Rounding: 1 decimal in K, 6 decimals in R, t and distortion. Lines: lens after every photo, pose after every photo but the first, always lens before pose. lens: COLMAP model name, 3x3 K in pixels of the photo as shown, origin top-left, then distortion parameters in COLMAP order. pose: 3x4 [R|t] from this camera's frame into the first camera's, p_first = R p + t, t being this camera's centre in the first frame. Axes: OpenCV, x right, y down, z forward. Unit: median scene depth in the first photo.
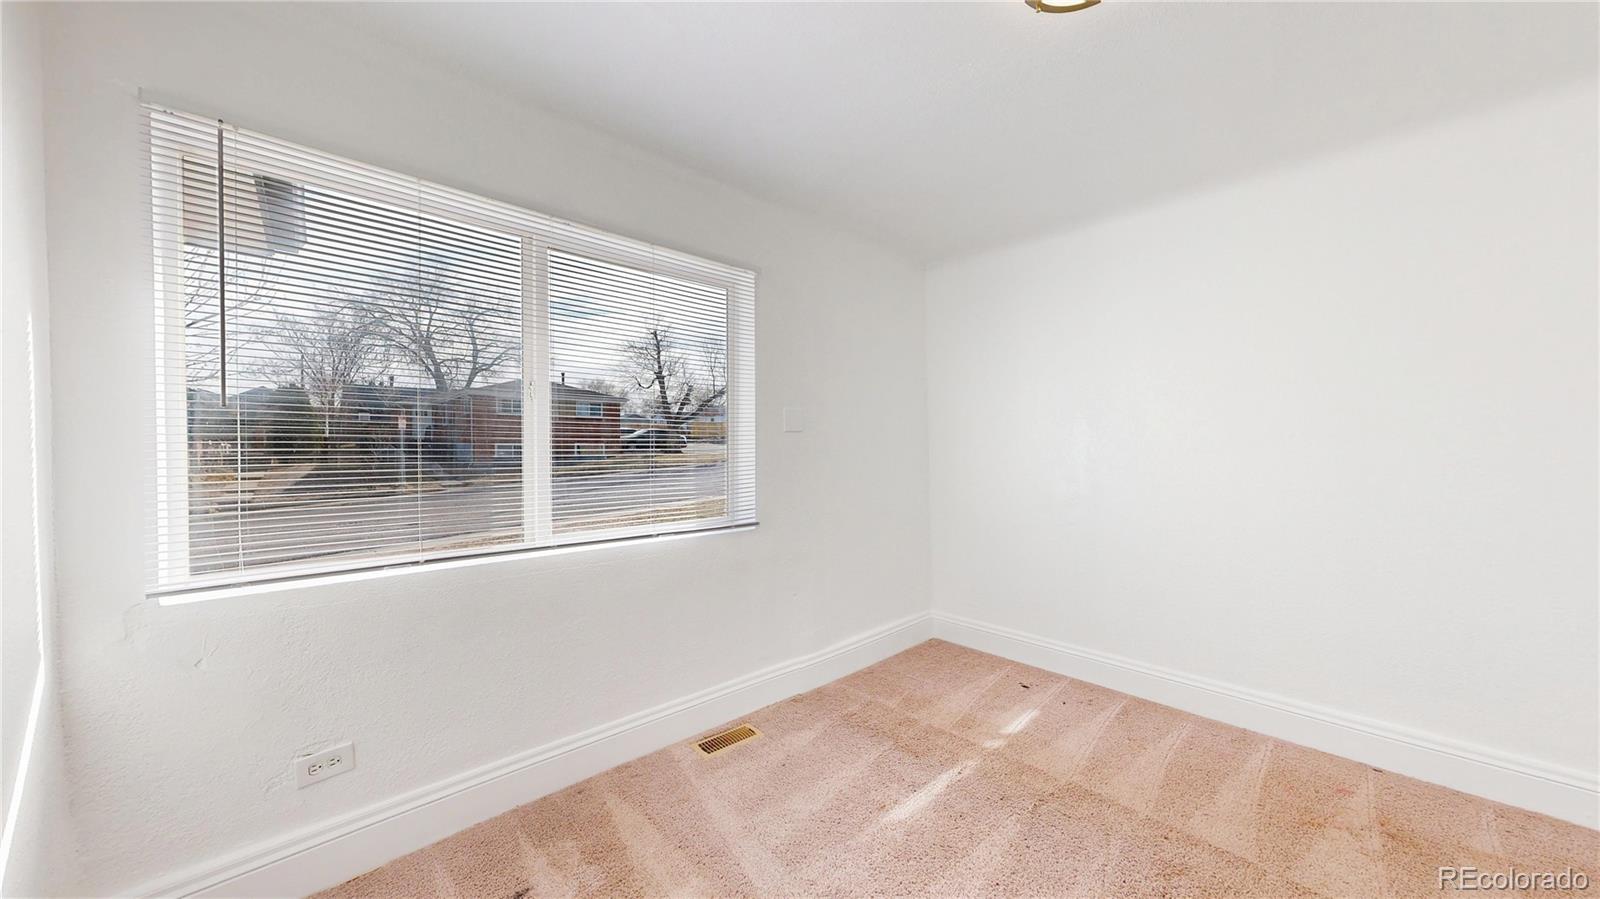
lens RADIAL K [[587.6, 0, 800.0], [0, 587.6, 449.5], [0, 0, 1]] dist [-0.003498, -0.000447]
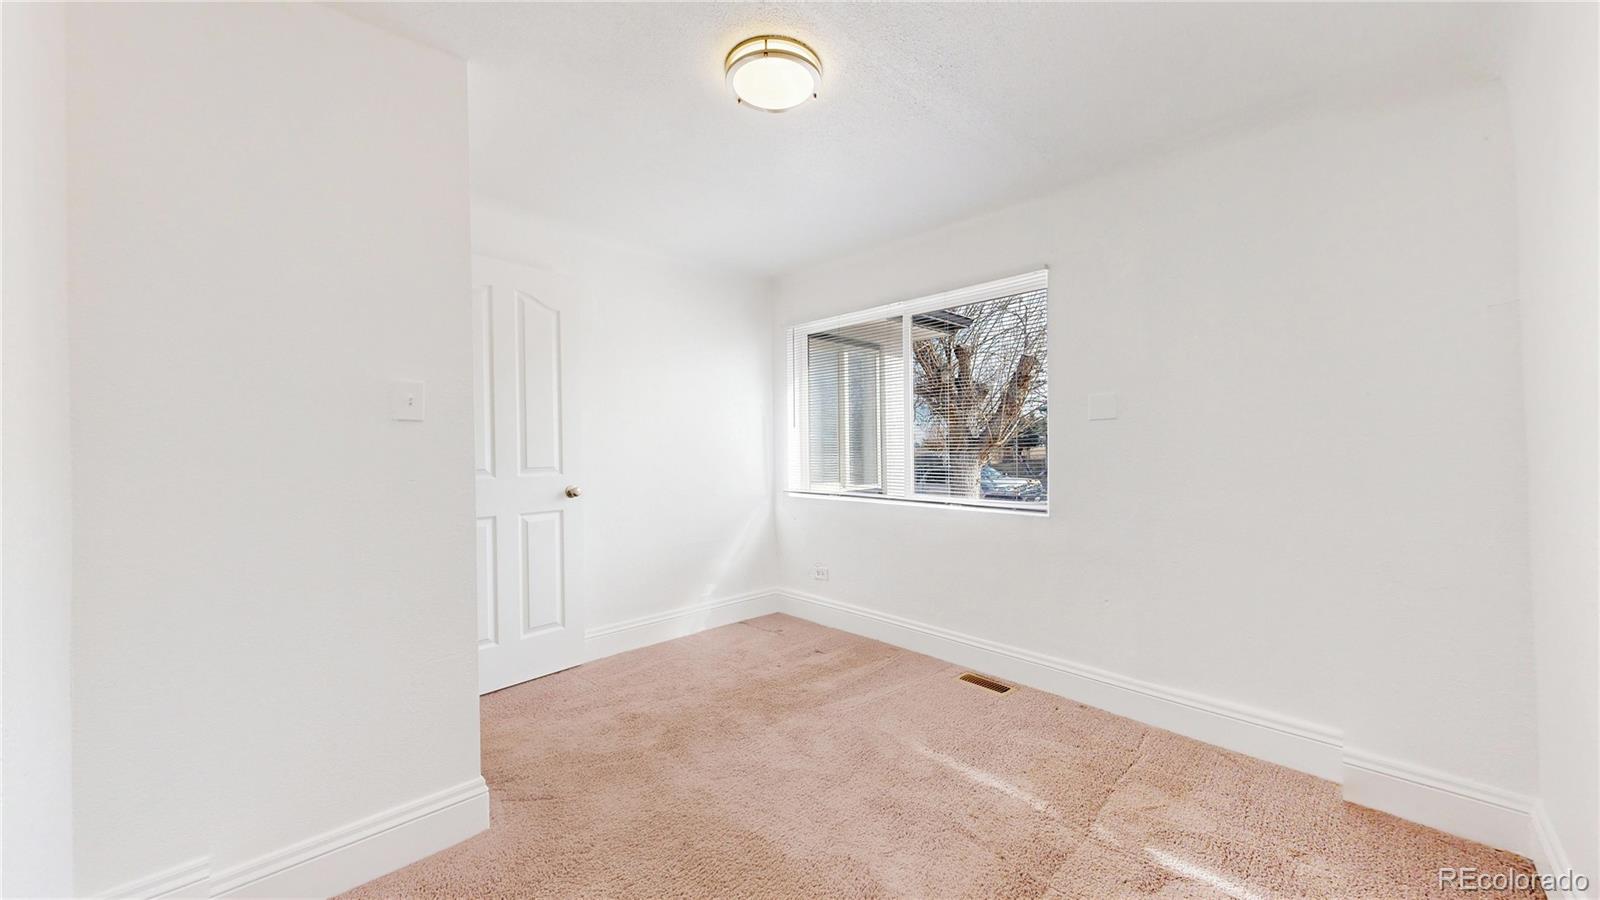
lens RADIAL K [[587.6, 0, 800.0], [0, 587.6, 450.0], [0, 0, 1]] dist [-0.003498, -0.000447]
pose [[-0.028524, -0.009756, -0.999545, 1.267068], [-0.015516, 0.999836, -0.009316, 0.041085], [0.999473, 0.015243, -0.028671, 0.760526]]
